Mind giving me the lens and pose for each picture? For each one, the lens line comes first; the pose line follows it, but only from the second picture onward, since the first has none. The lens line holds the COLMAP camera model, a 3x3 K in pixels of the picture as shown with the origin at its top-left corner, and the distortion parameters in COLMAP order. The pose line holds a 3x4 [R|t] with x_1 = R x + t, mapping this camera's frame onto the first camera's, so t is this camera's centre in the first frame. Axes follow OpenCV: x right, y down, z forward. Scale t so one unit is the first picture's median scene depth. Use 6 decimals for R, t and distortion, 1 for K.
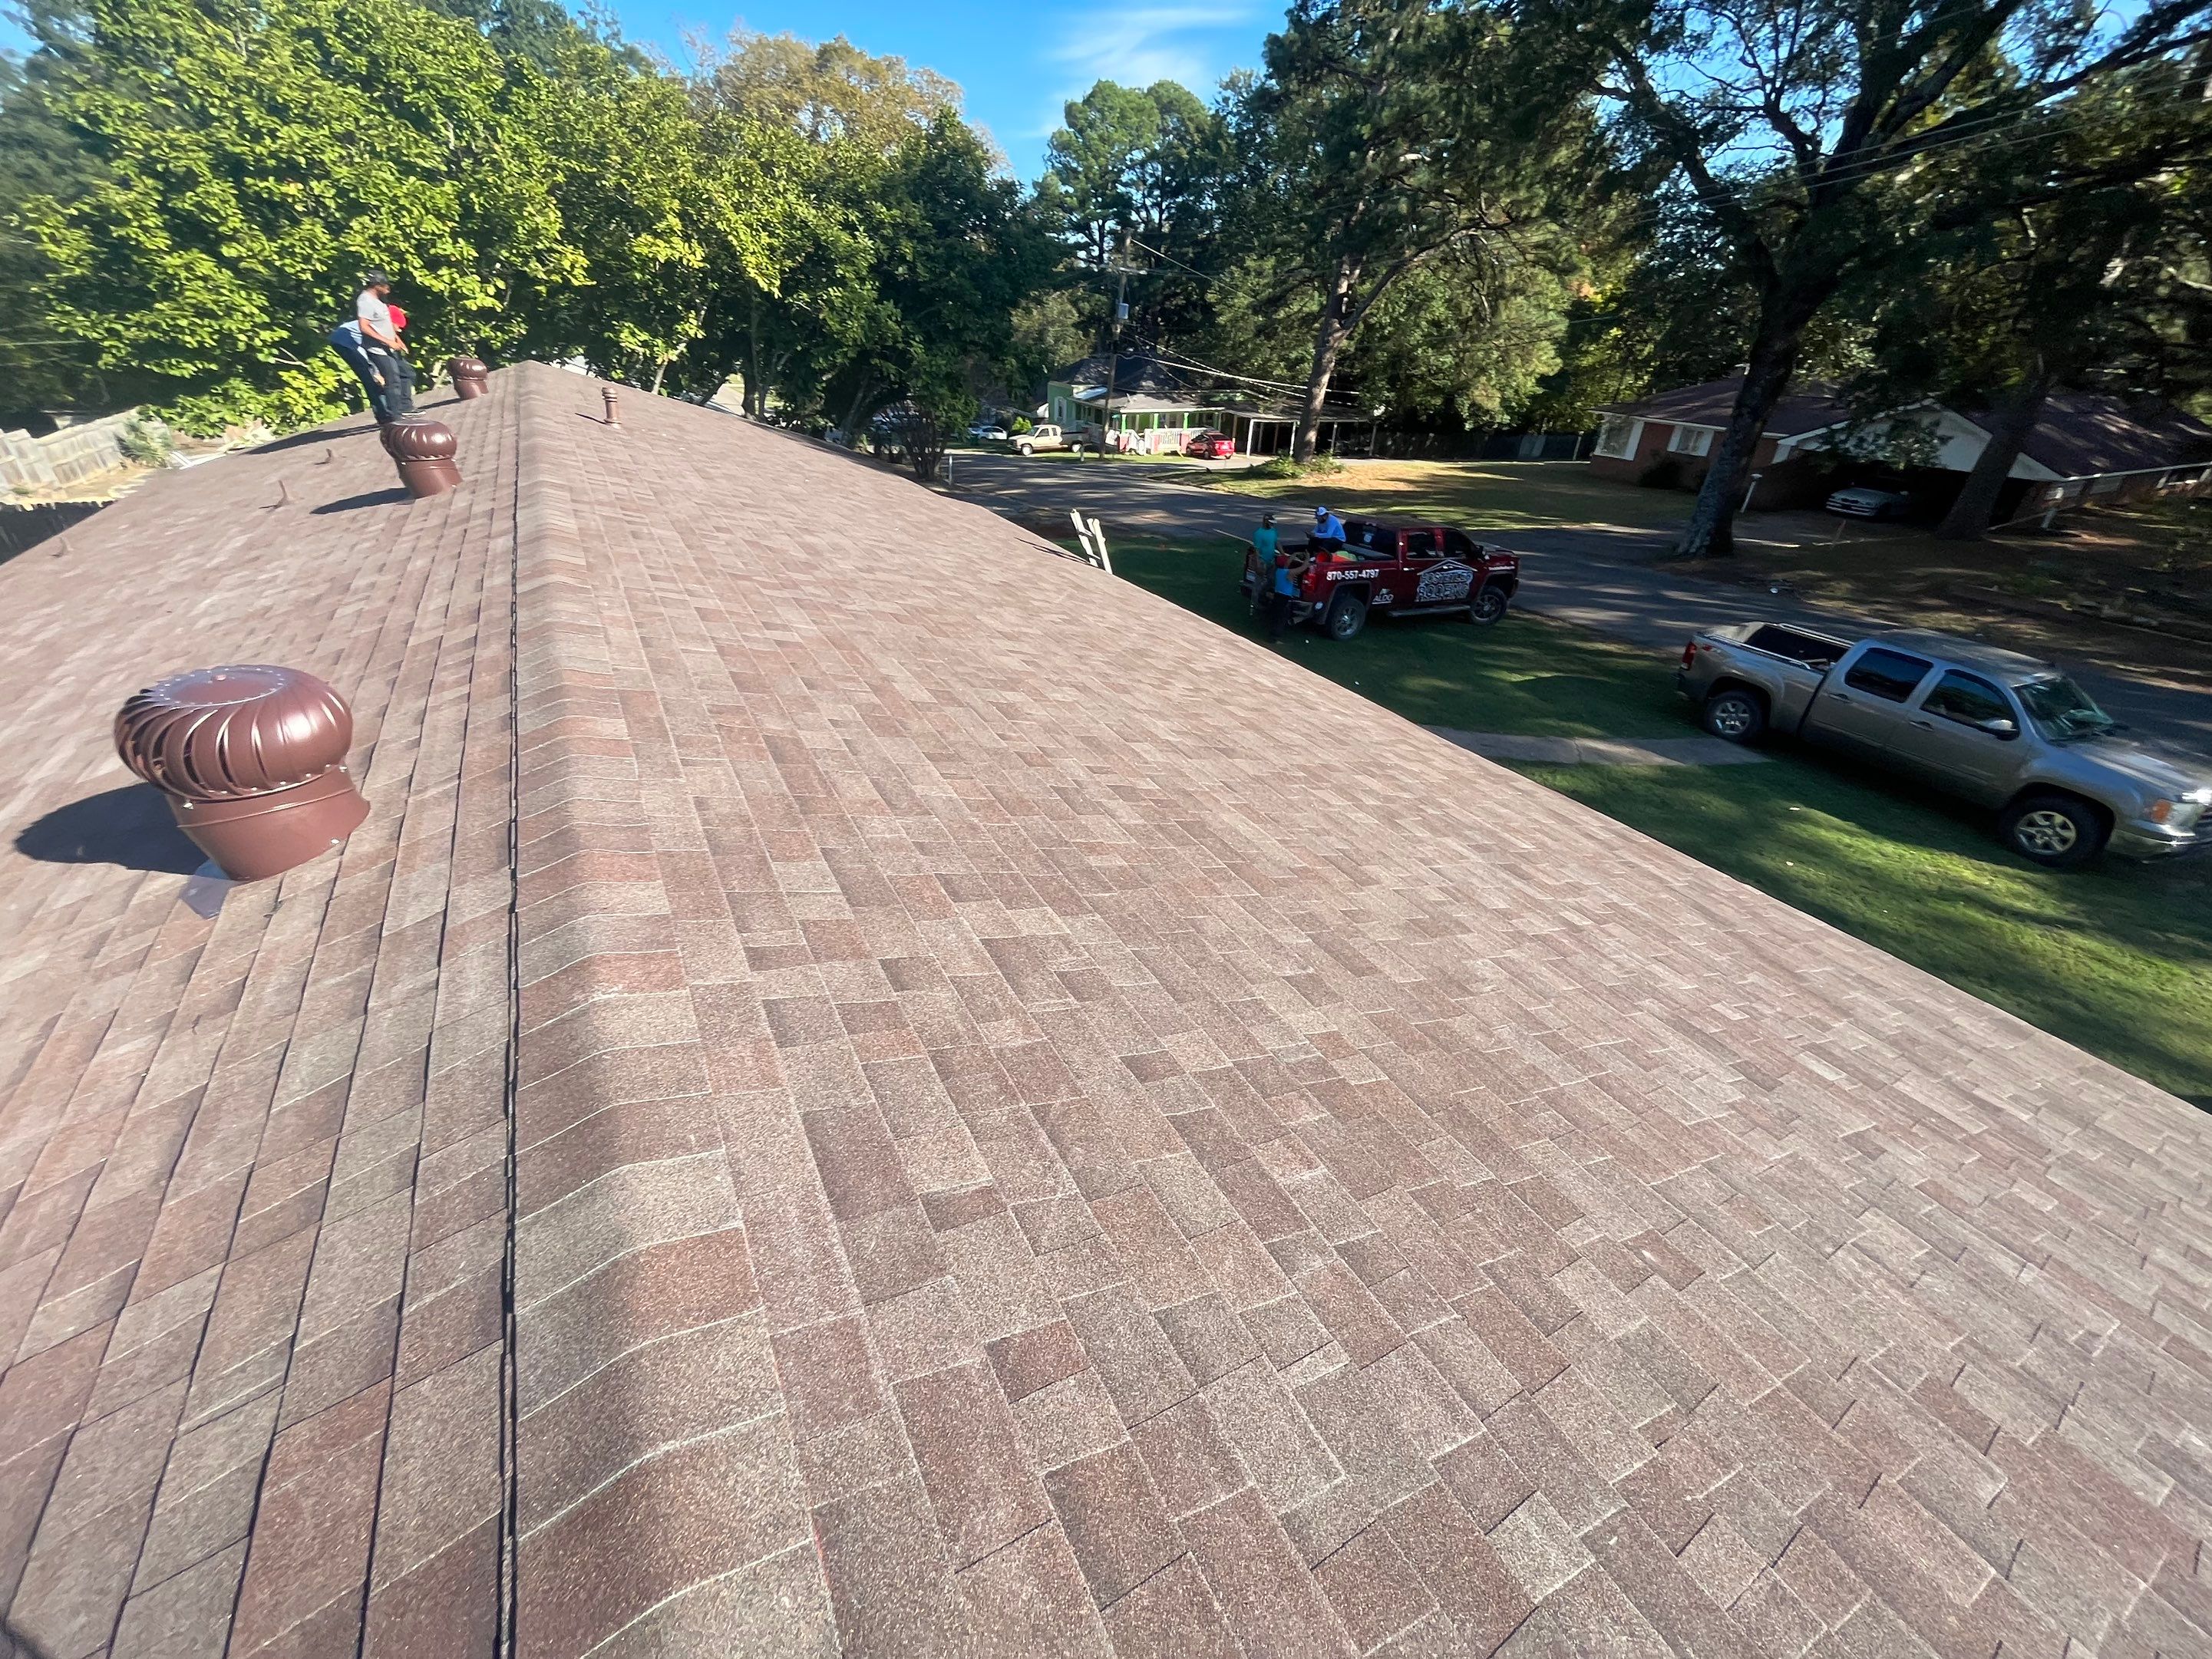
lens RADIAL K [[902.9, 0, 1099.8], [0, 902.9, 818.7], [0, 0, 1]] dist [-0.002099, -0.000797]
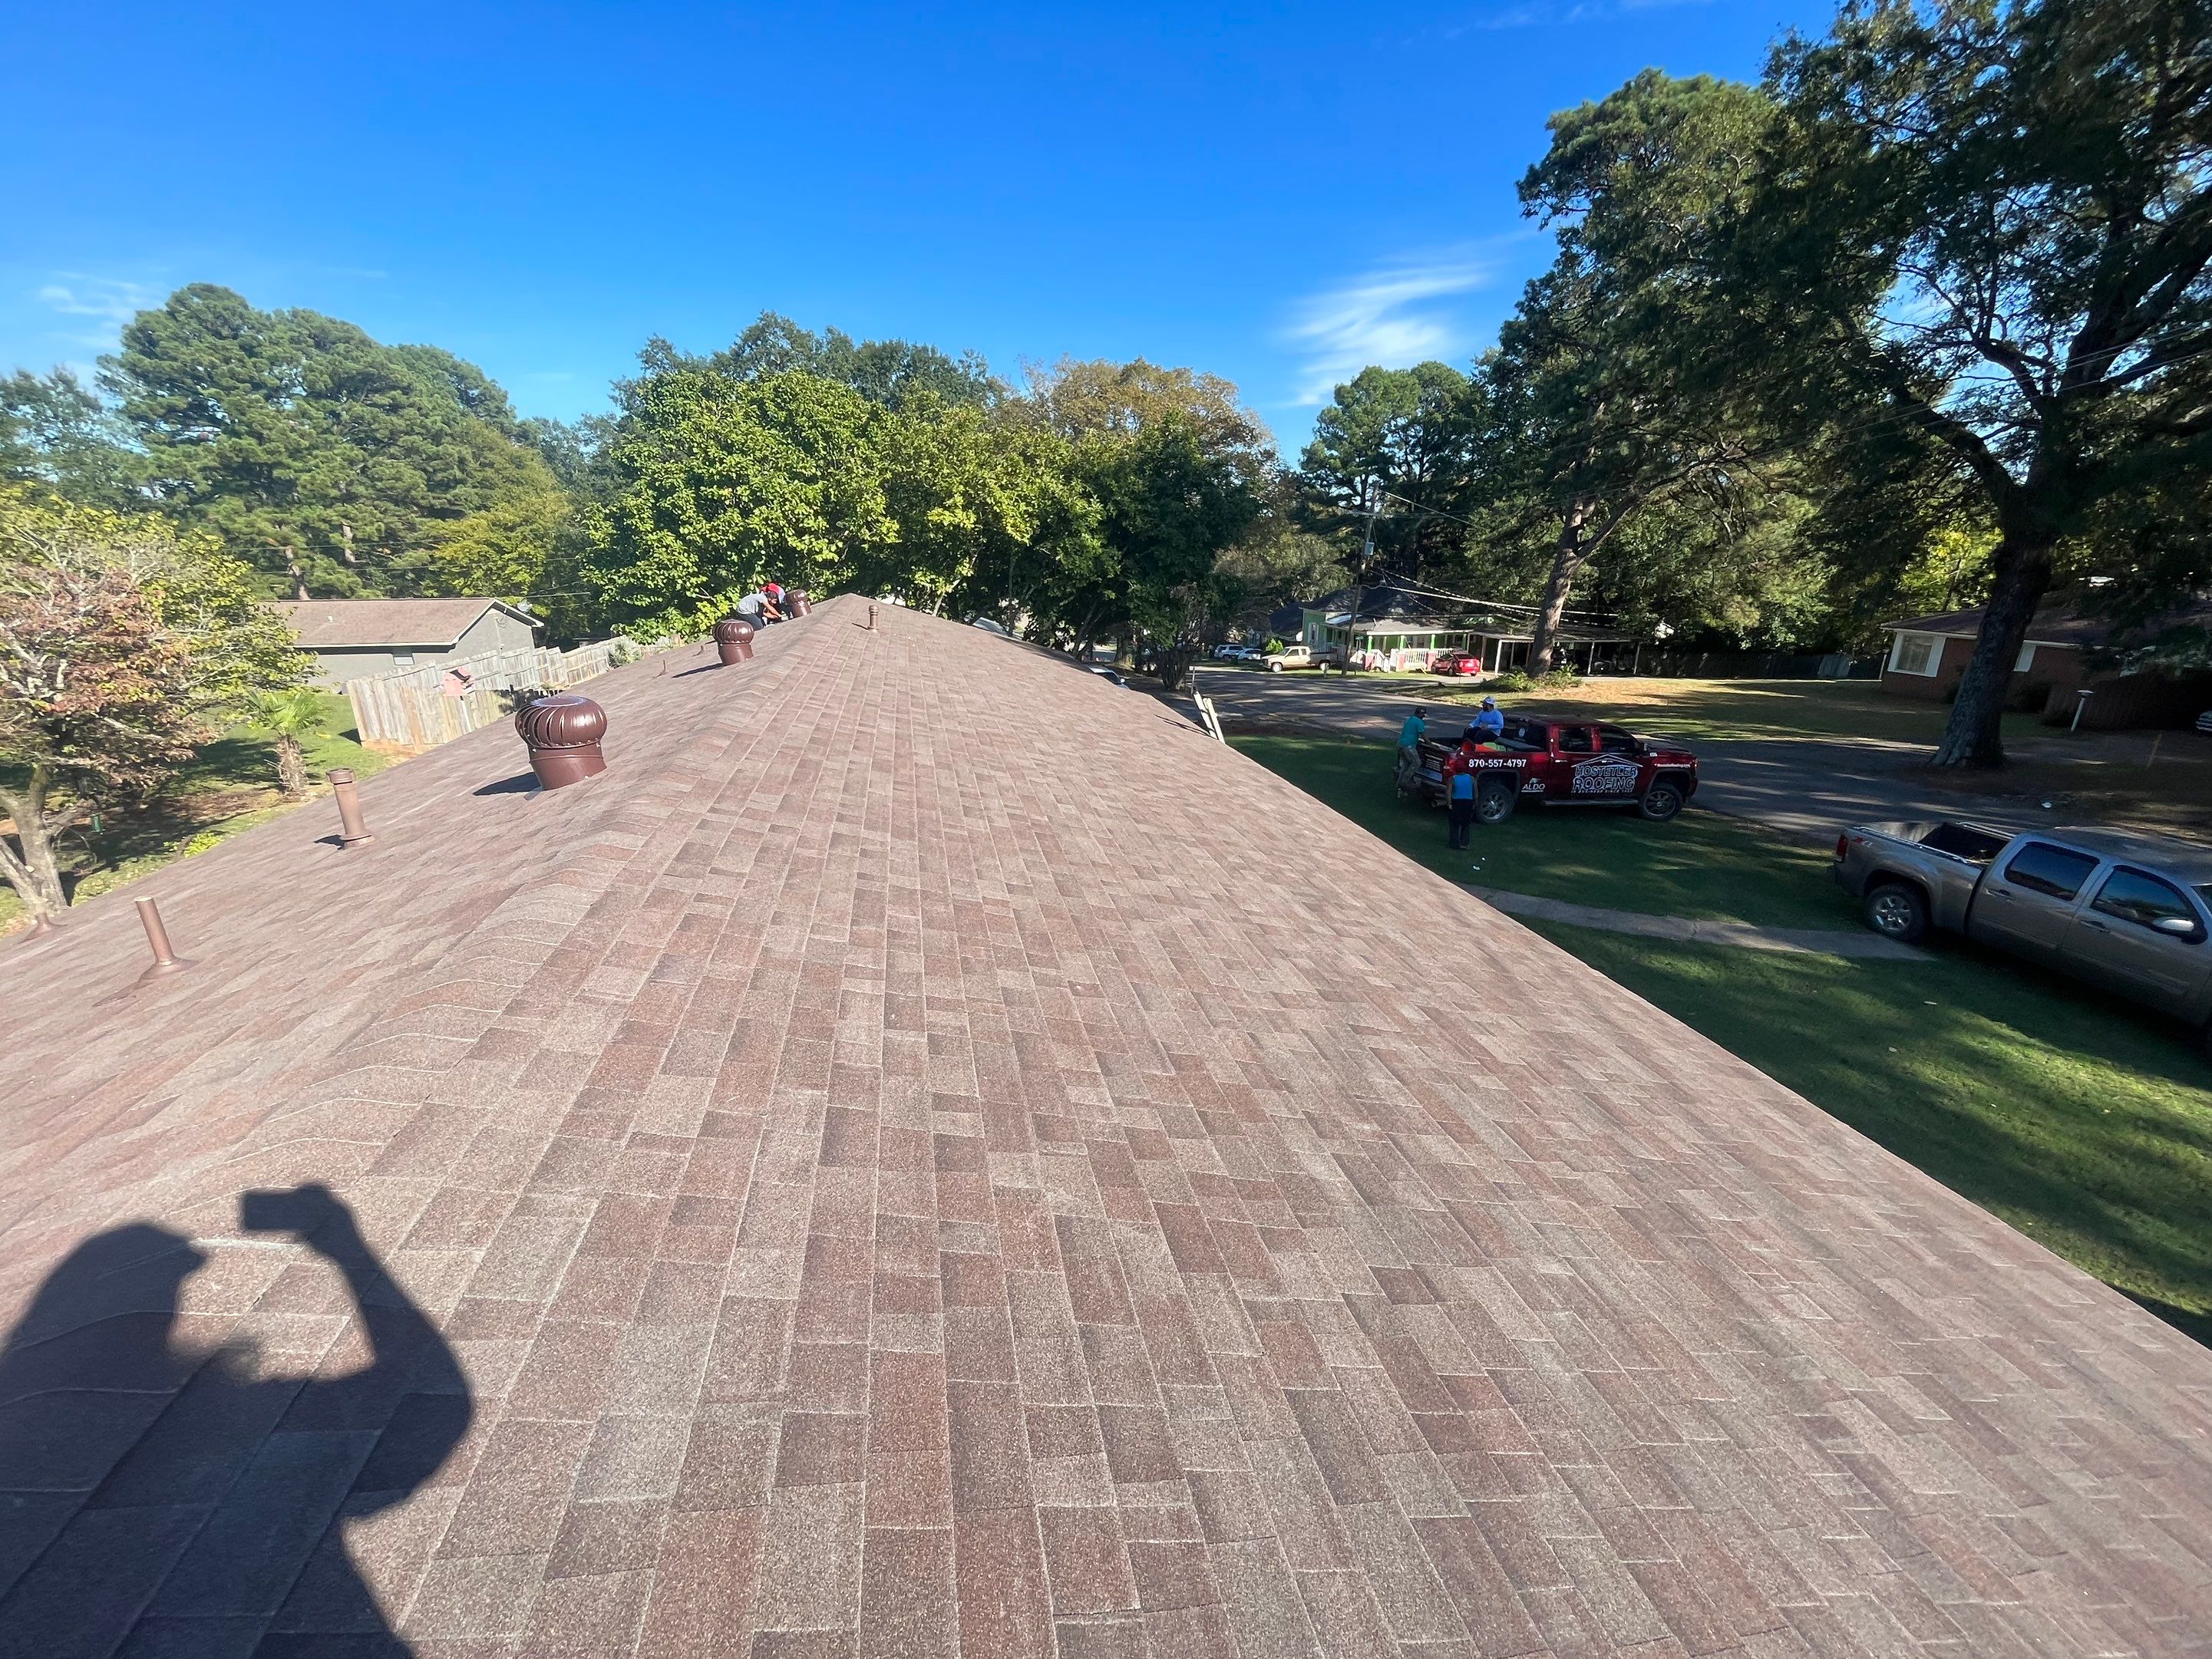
lens RADIAL K [[887.3, 0, 1097.2], [0, 887.3, 811.5], [0, 0, 1]] dist [-0.000039, -0.000312]
pose [[0.956191, 0.050316, -0.288386, 0.070442], [-0.115045, 0.970446, -0.212131, 0.031735], [0.269189, 0.236015, 0.933720, -0.047072]]
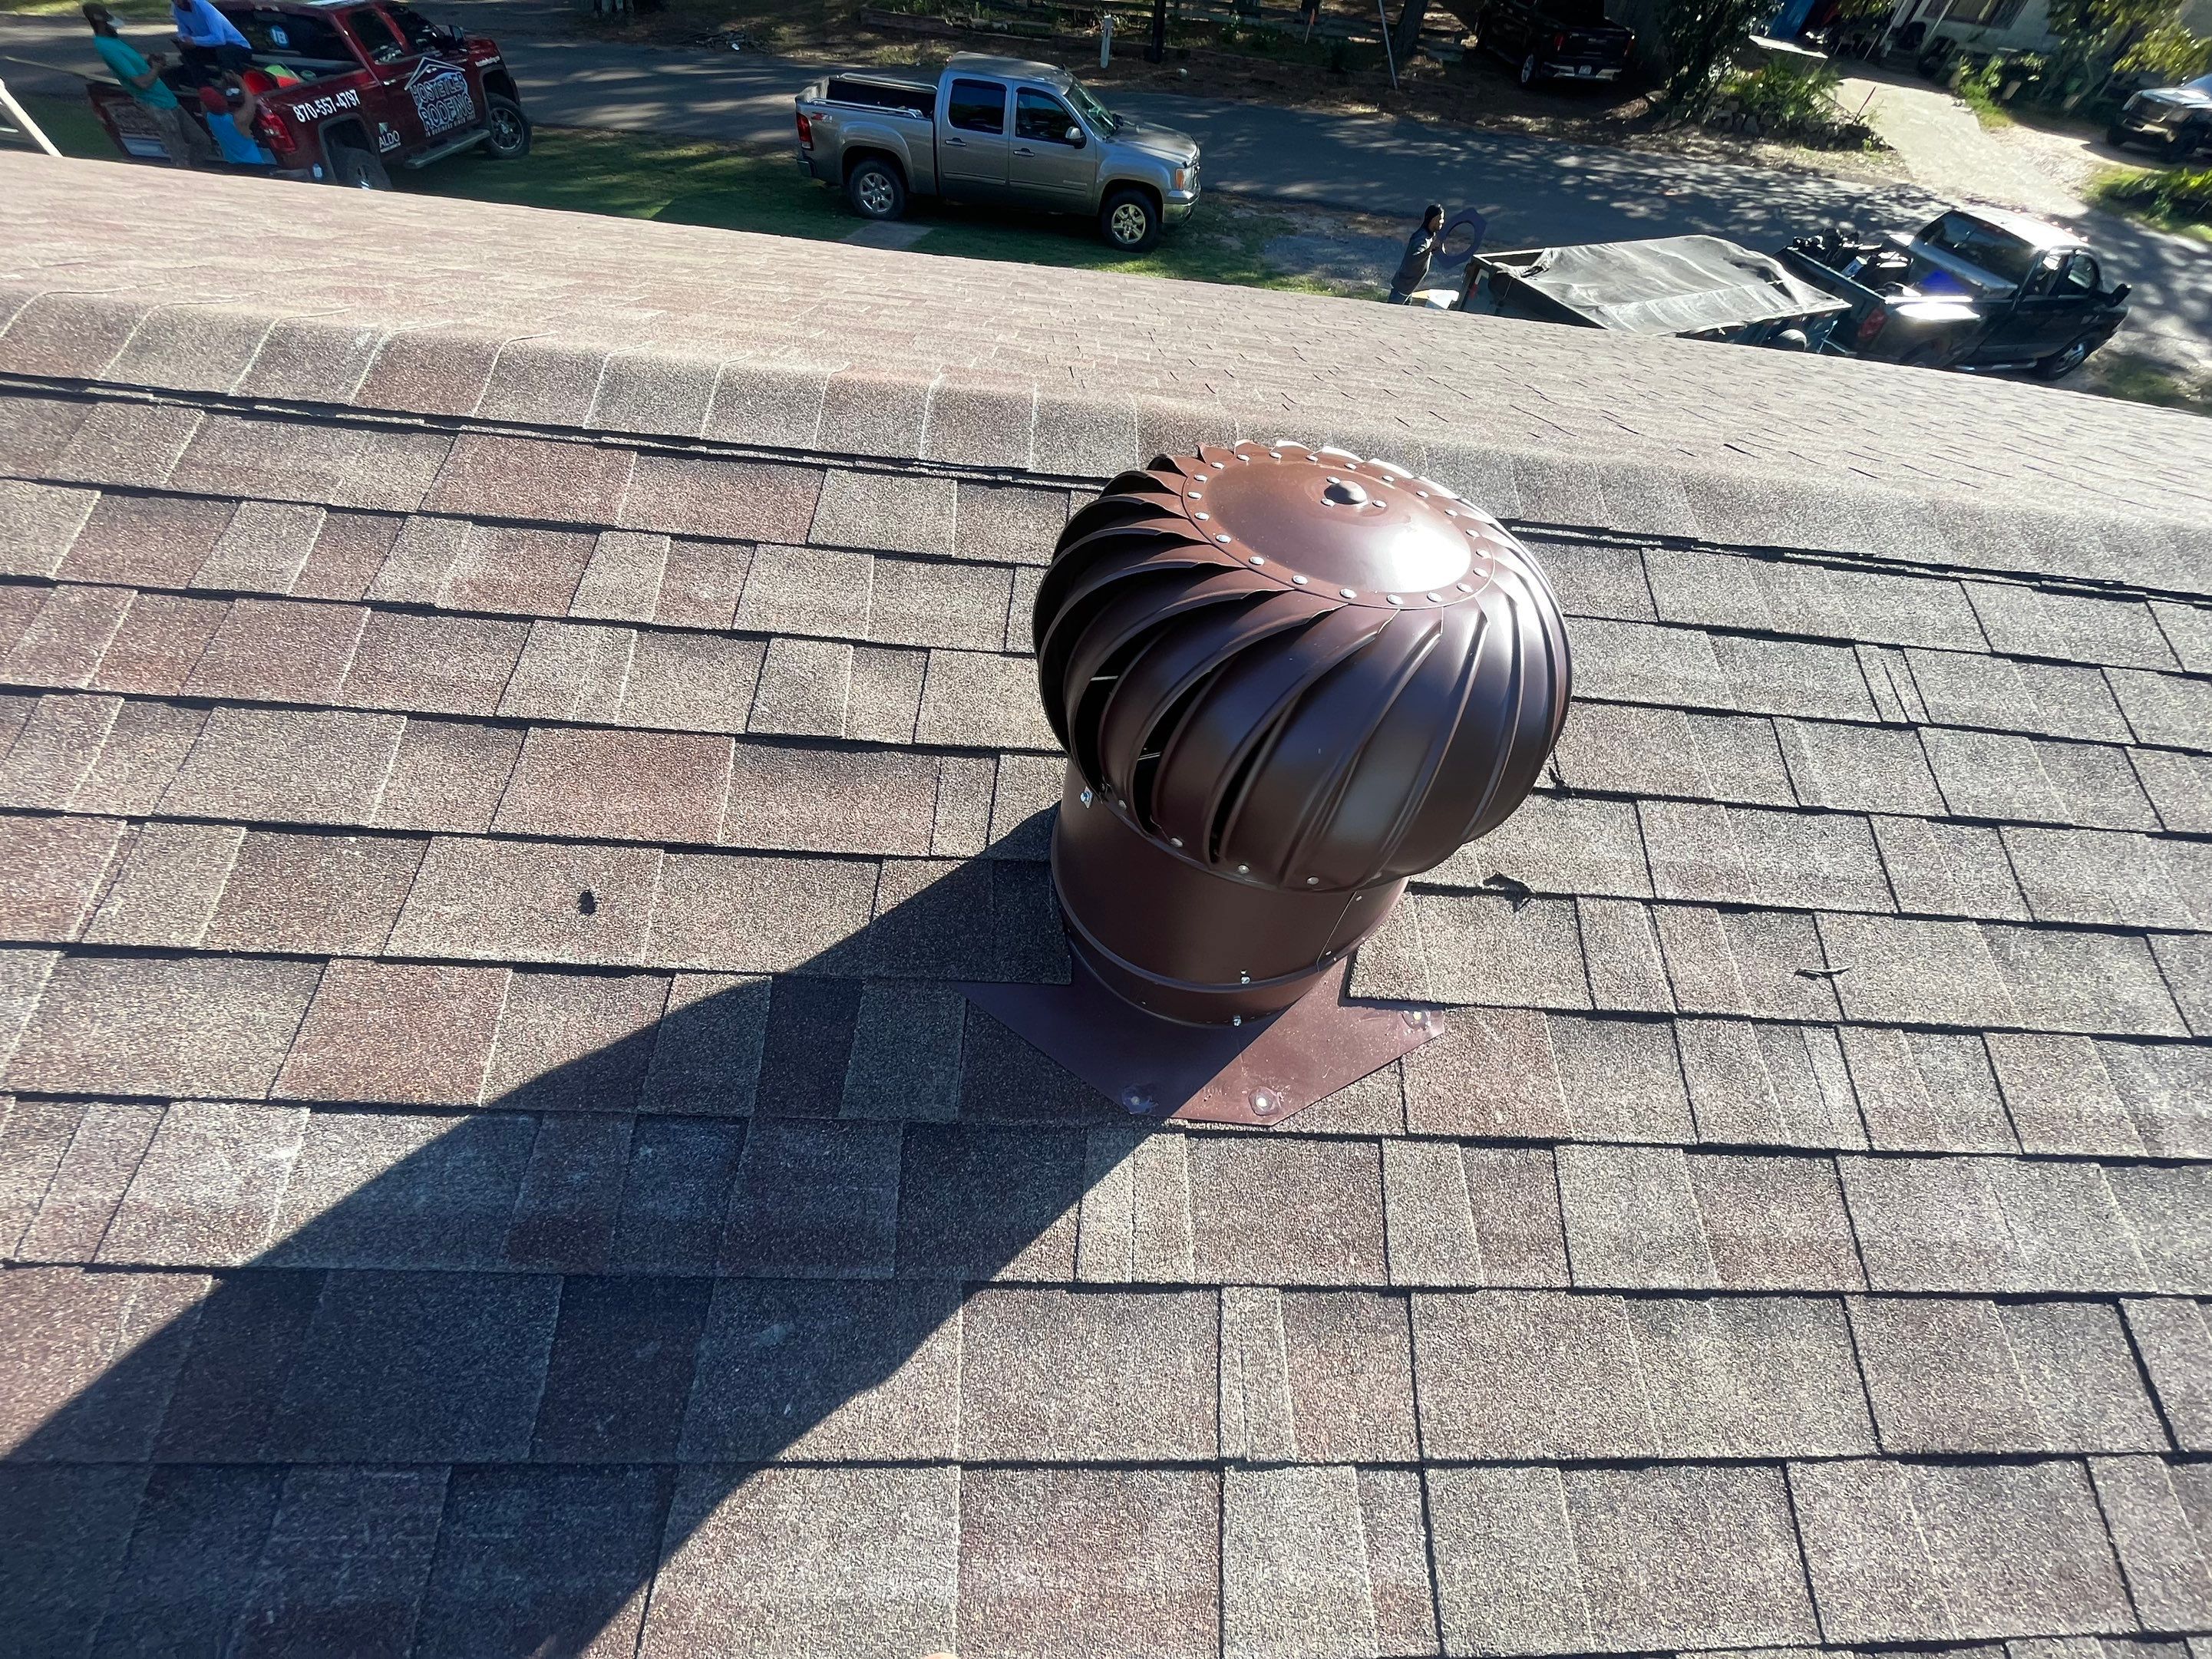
lens RADIAL K [[888.3, 0, 1112.4], [0, 888.3, 837.4], [0, 0, 1]] dist [-0.000928, -0.000727]
pose [[0.479493, -0.664747, 0.572886, -0.089906], [0.353588, 0.743839, 0.567167, -0.019550], [-0.803158, -0.069387, 0.591712, 0.063992]]
